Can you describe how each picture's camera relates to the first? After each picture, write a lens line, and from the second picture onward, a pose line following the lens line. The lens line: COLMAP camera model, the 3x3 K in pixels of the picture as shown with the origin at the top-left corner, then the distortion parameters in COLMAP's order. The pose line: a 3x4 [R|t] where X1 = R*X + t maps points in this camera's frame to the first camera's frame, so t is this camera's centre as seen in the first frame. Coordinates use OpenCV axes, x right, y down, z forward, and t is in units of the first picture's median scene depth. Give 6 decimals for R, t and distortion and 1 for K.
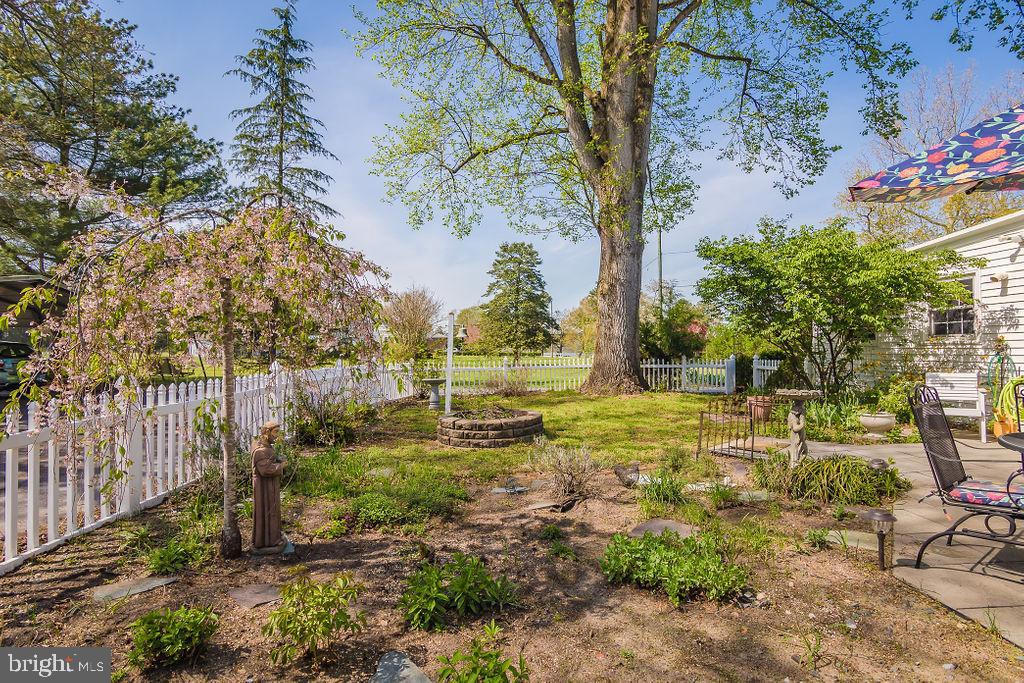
lens RADIAL K [[504.0, 0, 512.0], [0, 504.0, 341.5], [0, 0, 1]] dist [-0.024115, -0.000893]
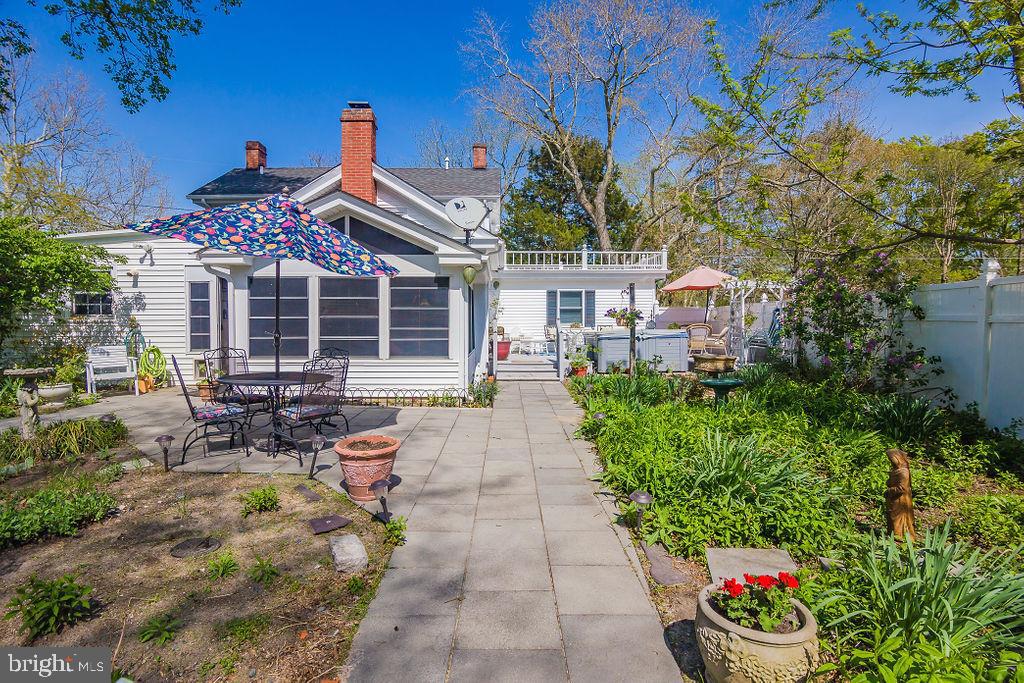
lens RADIAL K [[504.0, 0, 512.0], [0, 504.0, 341.5], [0, 0, 1]] dist [-0.024115, -0.000893]
pose [[0.017898, -0.038784, 0.999087, -0.344550], [-0.022550, 0.998978, 0.039184, -0.020608], [-0.999585, -0.023230, 0.017005, -0.057733]]
